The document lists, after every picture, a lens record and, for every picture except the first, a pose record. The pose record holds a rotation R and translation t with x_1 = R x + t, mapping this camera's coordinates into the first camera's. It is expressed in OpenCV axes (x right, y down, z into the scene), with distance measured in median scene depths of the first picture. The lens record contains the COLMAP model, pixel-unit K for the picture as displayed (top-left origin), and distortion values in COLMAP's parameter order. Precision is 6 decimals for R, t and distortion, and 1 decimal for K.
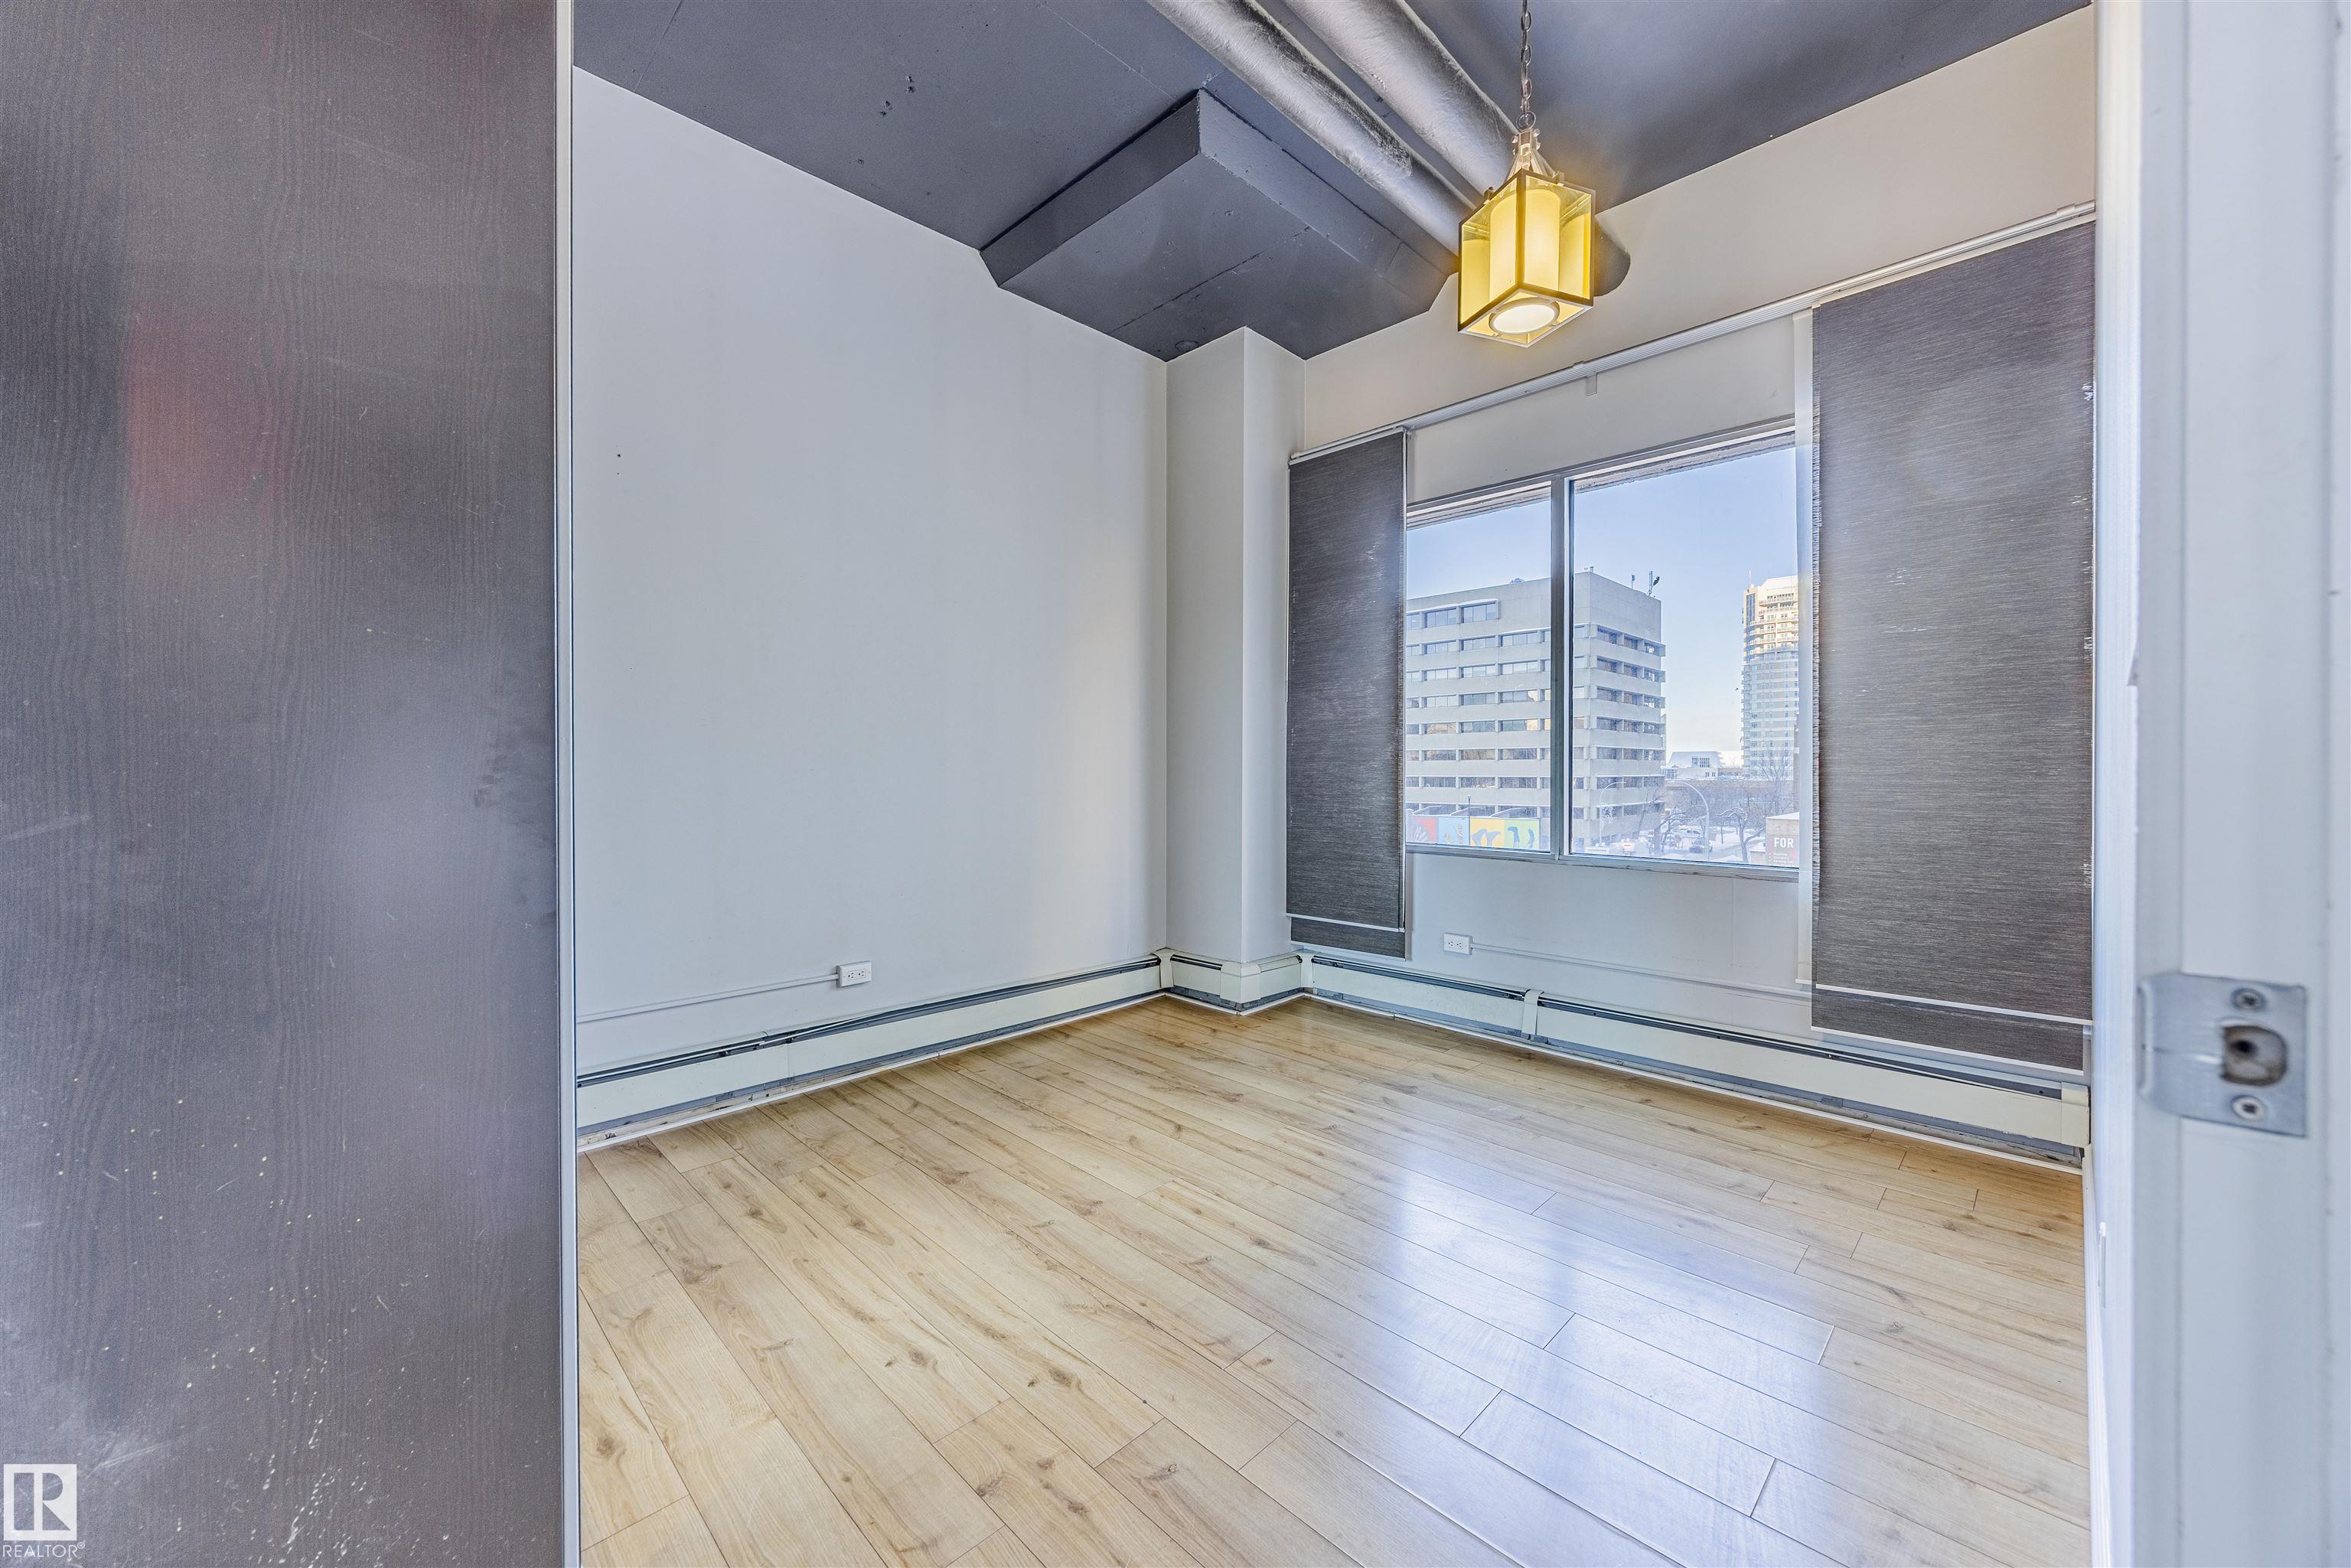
lens RADIAL K [[884.4, 0, 1175.5], [0, 884.4, 774.4], [0, 0, 1]] dist [-0.000587, -0.000305]
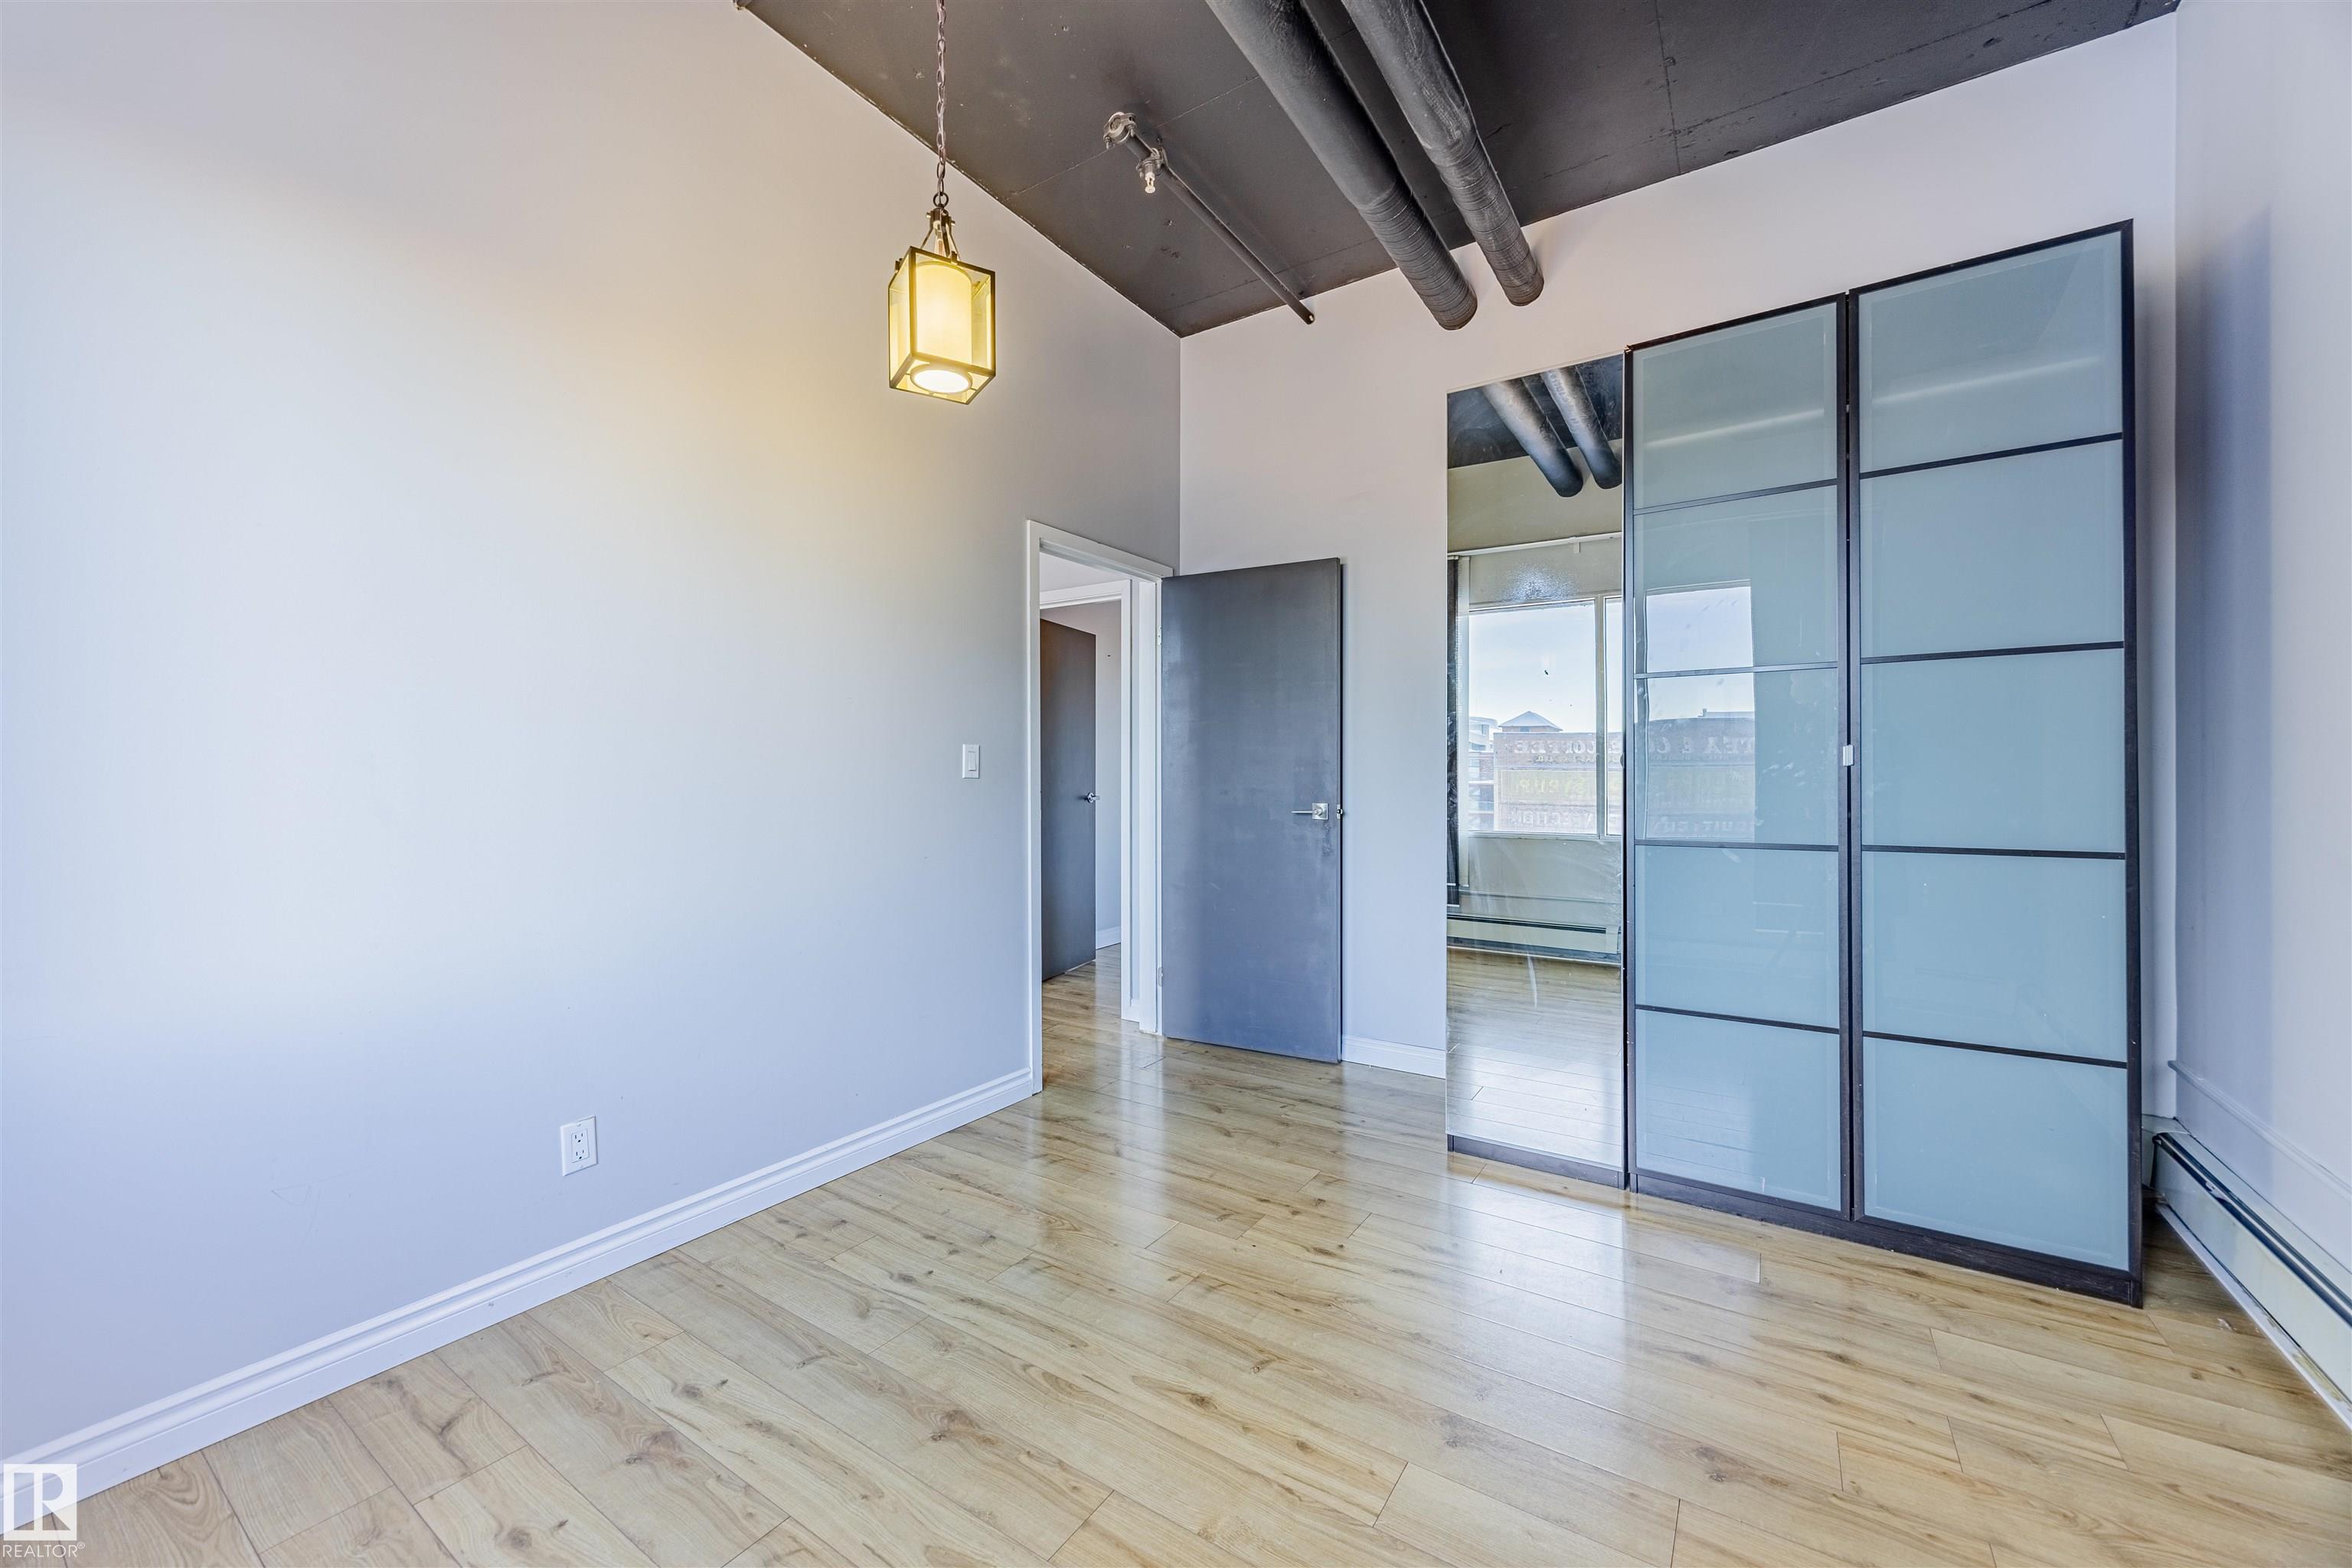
lens RADIAL K [[884.8, 0, 1176.0], [0, 884.8, 774.4], [0, 0, 1]] dist [-0.000587, -0.000305]
pose [[-0.978923, 0.007719, -0.204082, 0.290608], [0.006442, 0.999955, 0.006917, -0.032702], [0.204126, 0.005457, -0.978929, 1.867460]]
